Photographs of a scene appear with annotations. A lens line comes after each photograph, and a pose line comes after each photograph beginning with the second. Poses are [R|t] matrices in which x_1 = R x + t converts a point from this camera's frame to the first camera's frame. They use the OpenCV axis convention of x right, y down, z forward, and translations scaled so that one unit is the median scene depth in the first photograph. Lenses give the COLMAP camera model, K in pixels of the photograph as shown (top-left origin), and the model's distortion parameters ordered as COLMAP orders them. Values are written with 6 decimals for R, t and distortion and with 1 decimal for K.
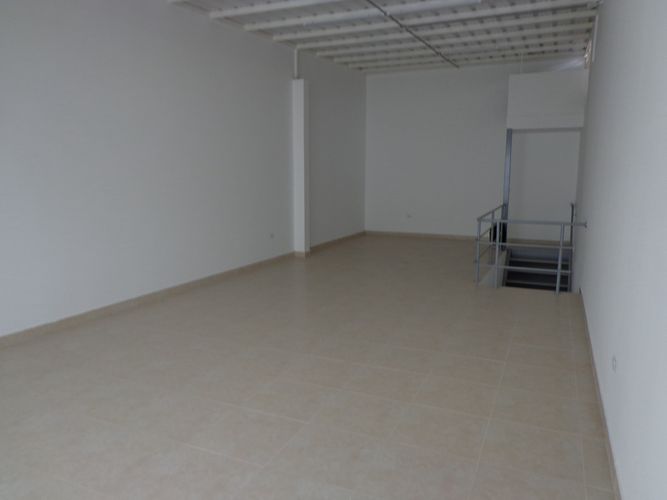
lens RADIAL K [[487.4, 0, 333.5], [0, 487.4, 250.0], [0, 0, 1]] dist [-0.014293, 0.007049]
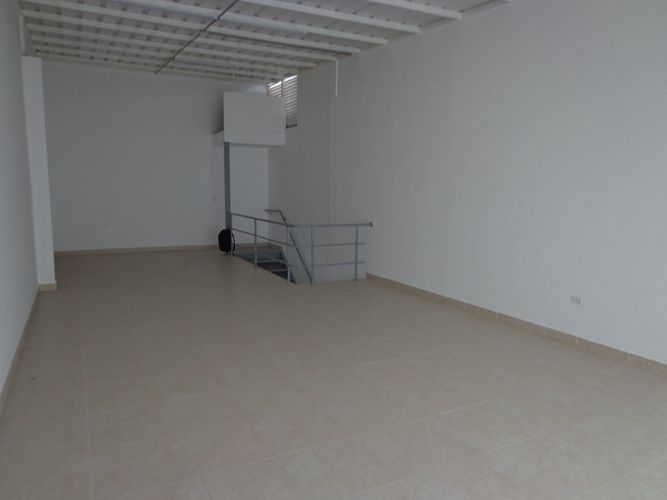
lens RADIAL K [[487.4, 0, 333.5], [0, 487.4, 250.0], [0, 0, 1]] dist [-0.014293, 0.007049]
pose [[0.612461, -0.097235, 0.784498, -0.351961], [0.107904, 0.993400, 0.038886, -0.028133], [-0.783102, 0.060835, 0.618911, 0.163329]]
